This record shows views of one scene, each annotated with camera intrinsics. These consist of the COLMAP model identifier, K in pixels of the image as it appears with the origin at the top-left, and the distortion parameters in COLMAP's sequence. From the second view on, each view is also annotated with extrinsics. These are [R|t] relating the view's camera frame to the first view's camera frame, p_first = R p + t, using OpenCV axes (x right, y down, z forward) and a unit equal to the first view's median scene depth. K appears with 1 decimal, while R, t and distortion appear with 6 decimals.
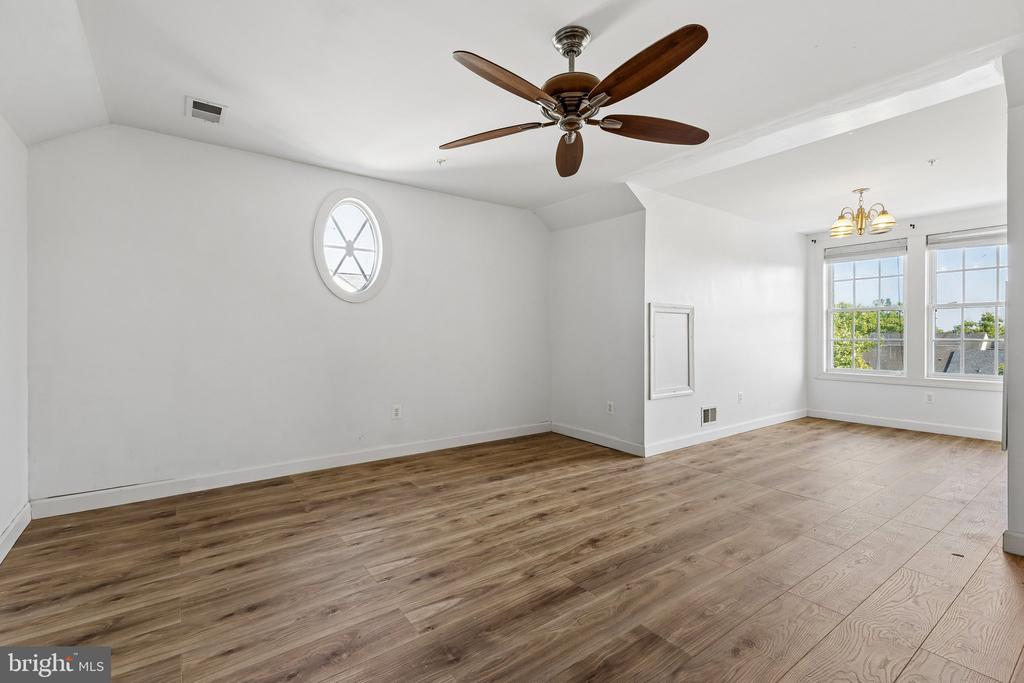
lens RADIAL K [[451.4, 0, 508.2], [0, 451.4, 337.9], [0, 0, 1]] dist [0.017634, -0.001526]
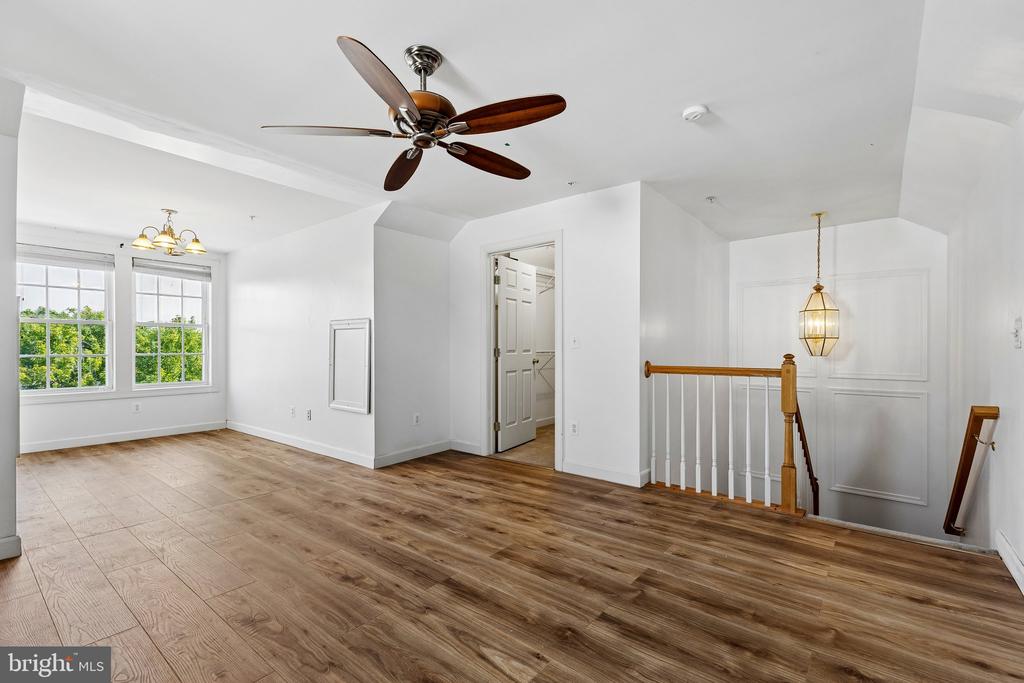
lens RADIAL K [[451.4, 0, 505.3], [0, 451.4, 347.0], [0, 0, 1]] dist [0.017634, -0.001526]
pose [[-0.229716, 0.002776, 0.973254, -0.796153], [0.010437, 0.999945, -0.000389, -0.007666], [-0.973202, 0.010068, -0.229732, 0.939577]]
